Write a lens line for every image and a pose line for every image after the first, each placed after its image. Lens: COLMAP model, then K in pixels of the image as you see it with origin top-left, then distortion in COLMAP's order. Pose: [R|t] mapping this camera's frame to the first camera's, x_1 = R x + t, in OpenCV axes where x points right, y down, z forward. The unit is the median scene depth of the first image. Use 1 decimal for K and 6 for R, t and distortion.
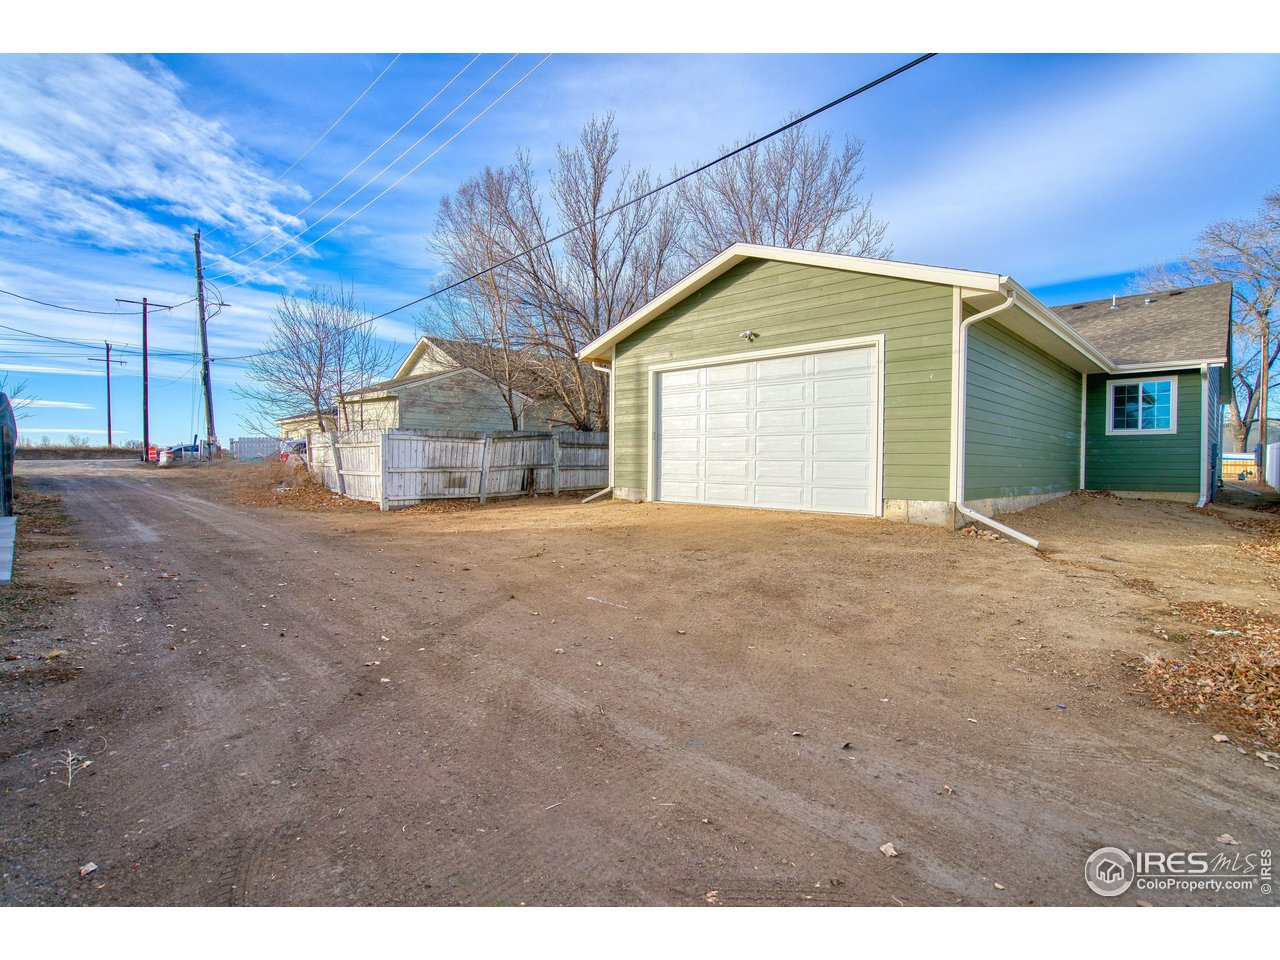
lens RADIAL K [[592.0, 0, 636.6], [0, 592.0, 478.6], [0, 0, 1]] dist [-0.061479, 0.026010]
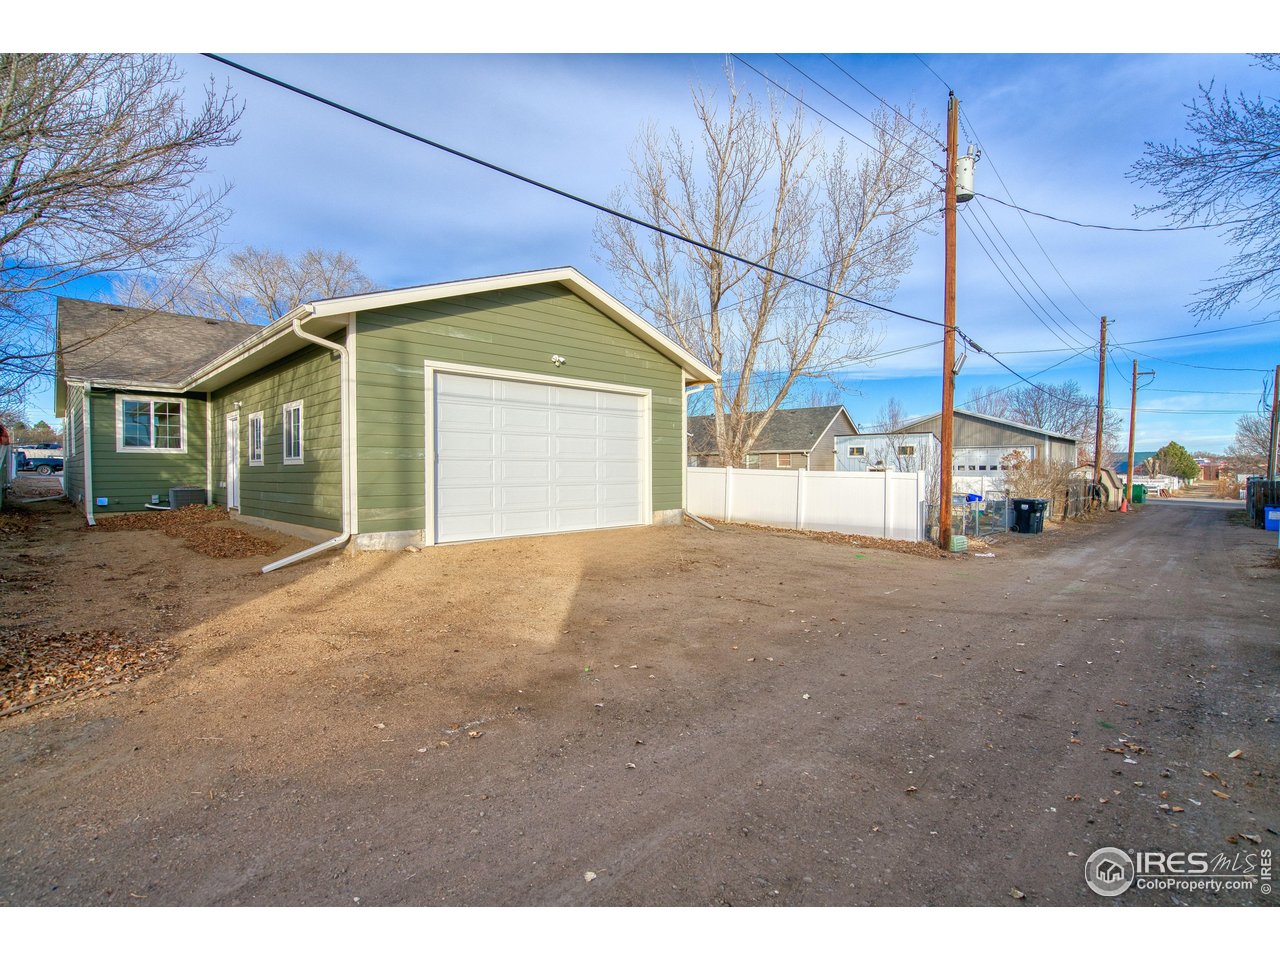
lens RADIAL K [[592.0, 0, 636.6], [0, 592.0, 478.6], [0, 0, 1]] dist [-0.061479, 0.026010]
pose [[0.041152, -0.012954, 0.999069, -0.692948], [0.042941, 0.999015, 0.011185, -0.041472], [-0.998230, 0.042441, 0.041668, 0.717615]]
